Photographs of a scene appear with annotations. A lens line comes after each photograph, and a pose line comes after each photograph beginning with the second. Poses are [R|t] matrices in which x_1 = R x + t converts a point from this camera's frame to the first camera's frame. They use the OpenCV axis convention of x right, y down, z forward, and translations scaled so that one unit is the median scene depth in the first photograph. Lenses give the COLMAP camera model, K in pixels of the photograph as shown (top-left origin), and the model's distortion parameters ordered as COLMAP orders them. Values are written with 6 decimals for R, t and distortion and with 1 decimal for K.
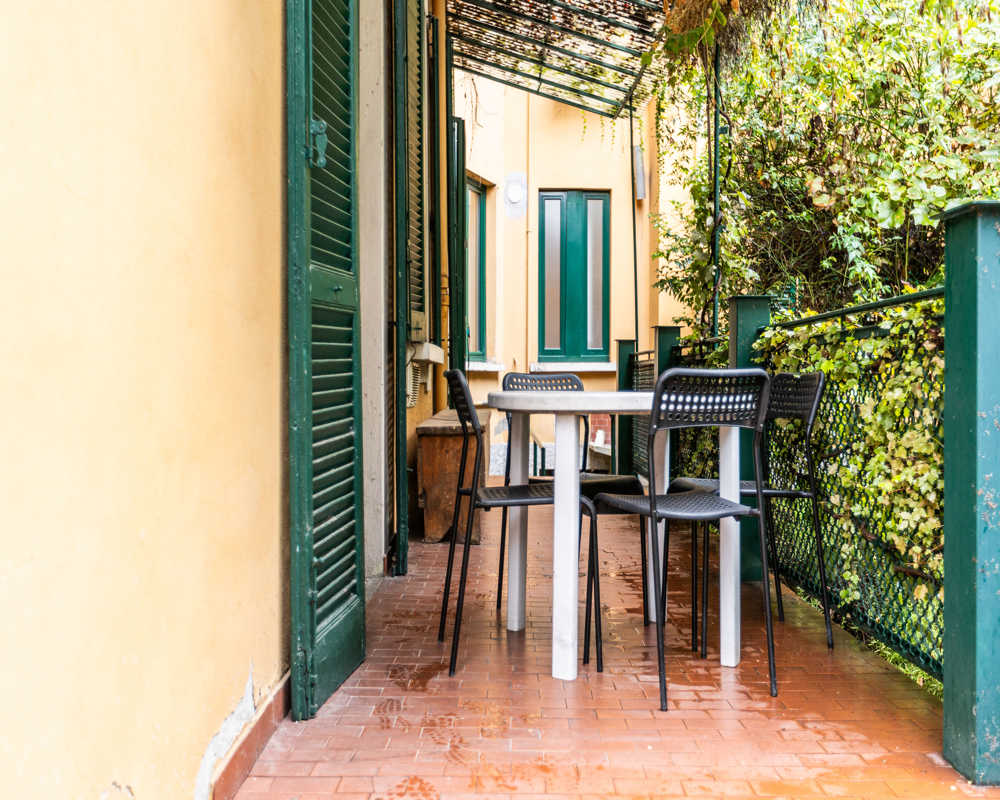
lens RADIAL K [[904.6, 0, 499.0], [0, 904.6, 386.8], [0, 0, 1]] dist [-0.006191, -0.002554]
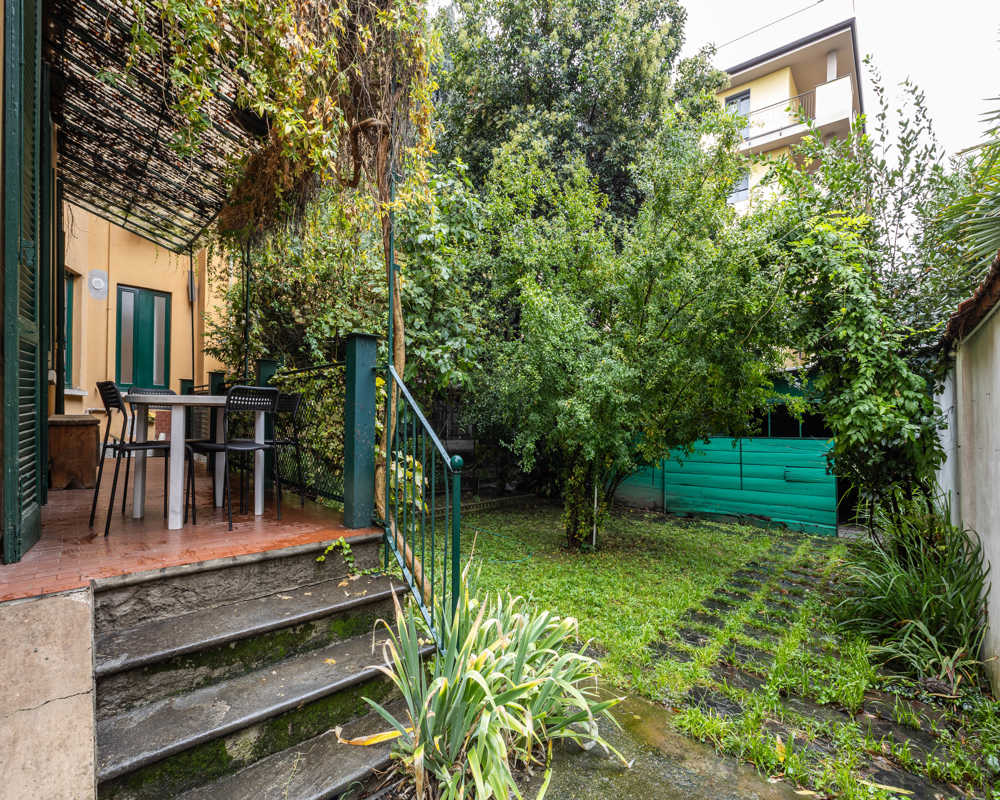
lens RADIAL K [[468.4, 0, 503.3], [0, 468.4, 421.1], [0, 0, 1]] dist [-0.000737, -0.000080]
pose [[0.724214, 0.005752, 0.689551, -0.060817], [-0.012944, 0.999902, 0.005255, 0.024203], [-0.689454, -0.012731, 0.724218, -0.153212]]
